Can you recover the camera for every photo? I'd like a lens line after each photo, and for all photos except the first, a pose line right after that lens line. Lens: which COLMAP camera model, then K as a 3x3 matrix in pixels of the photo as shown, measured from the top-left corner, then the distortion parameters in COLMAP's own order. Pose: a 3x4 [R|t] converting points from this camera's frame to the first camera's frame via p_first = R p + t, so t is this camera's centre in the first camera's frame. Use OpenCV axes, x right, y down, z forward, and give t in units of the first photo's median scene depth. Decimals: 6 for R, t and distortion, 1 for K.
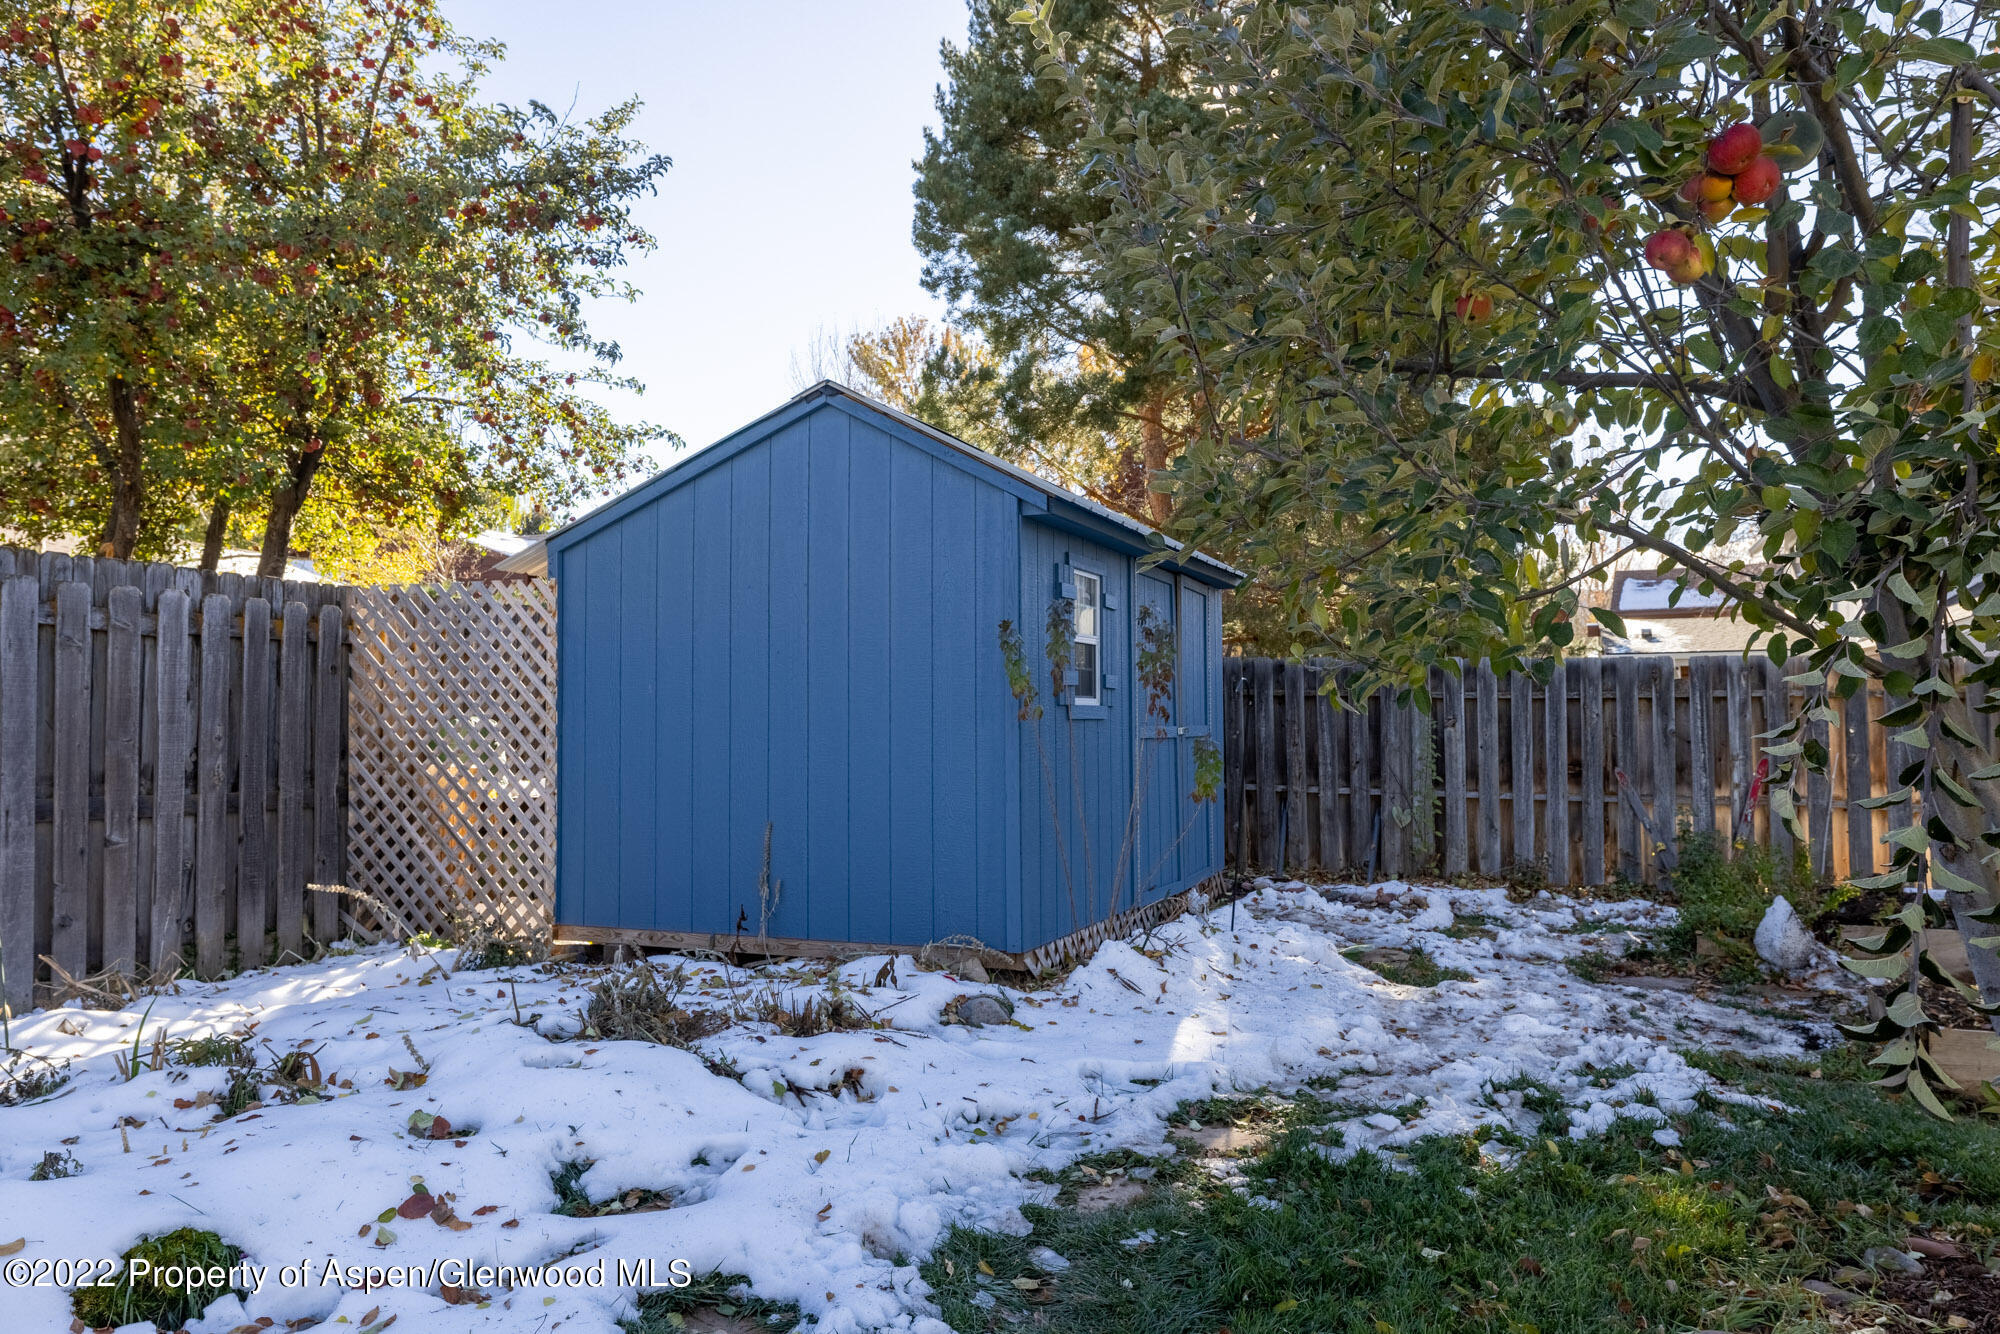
lens RADIAL K [[1417.6, 0, 1001.4], [0, 1417.6, 669.3], [0, 0, 1]] dist [0.002601, -0.000368]
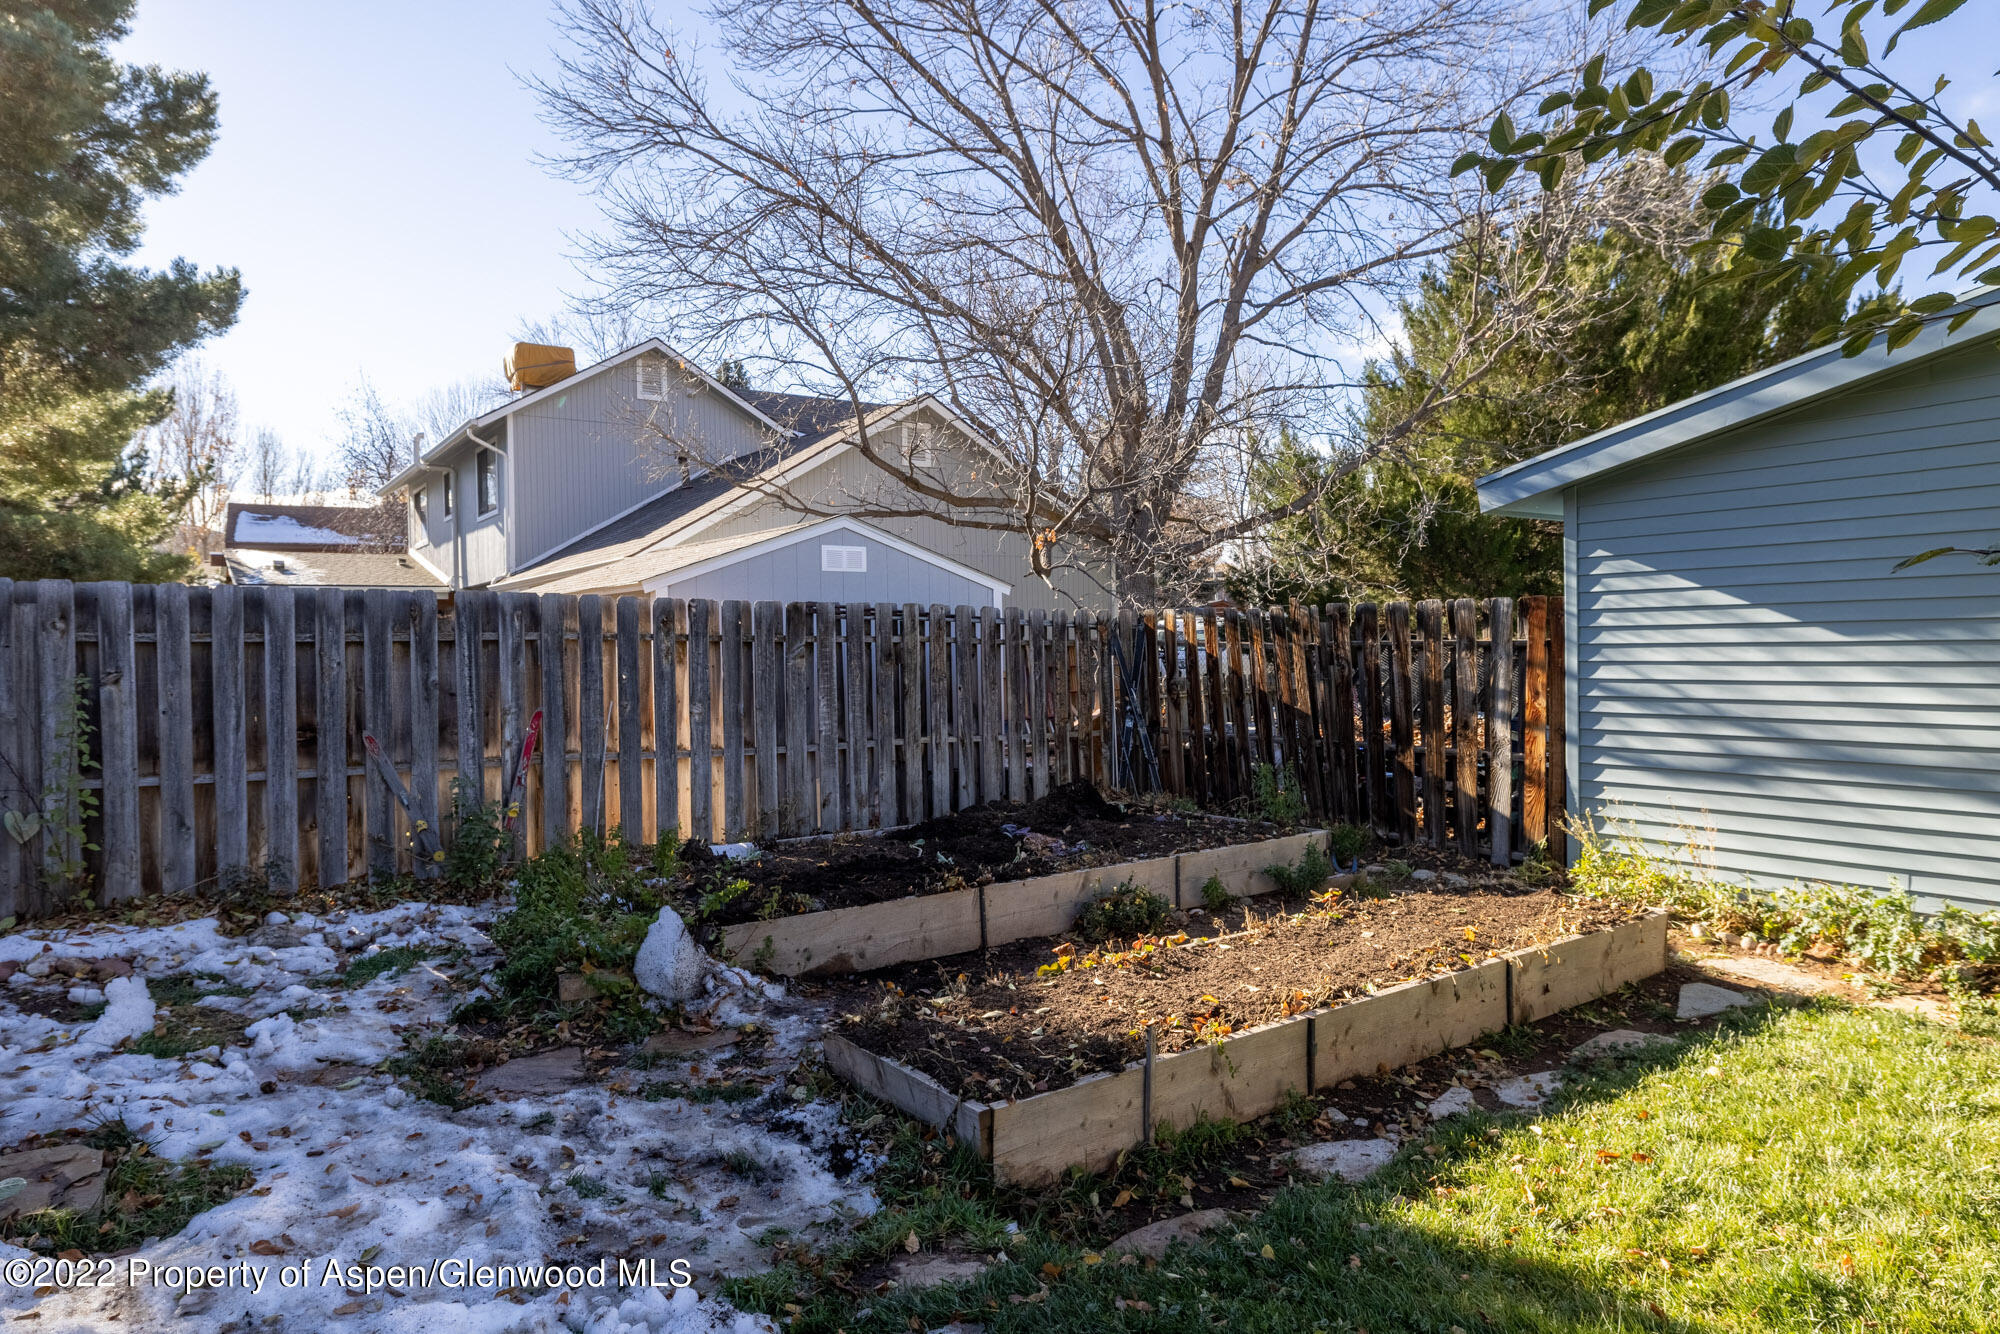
lens RADIAL K [[1181.6, 0, 1003.9], [0, 1181.6, 650.3], [0, 0, 1]] dist [-0.004675, -0.001780]
pose [[0.536700, -0.012644, 0.843678, 0.076191], [-0.022252, 0.999328, 0.029132, -0.002010], [-0.843479, -0.034408, 0.536058, 0.363161]]
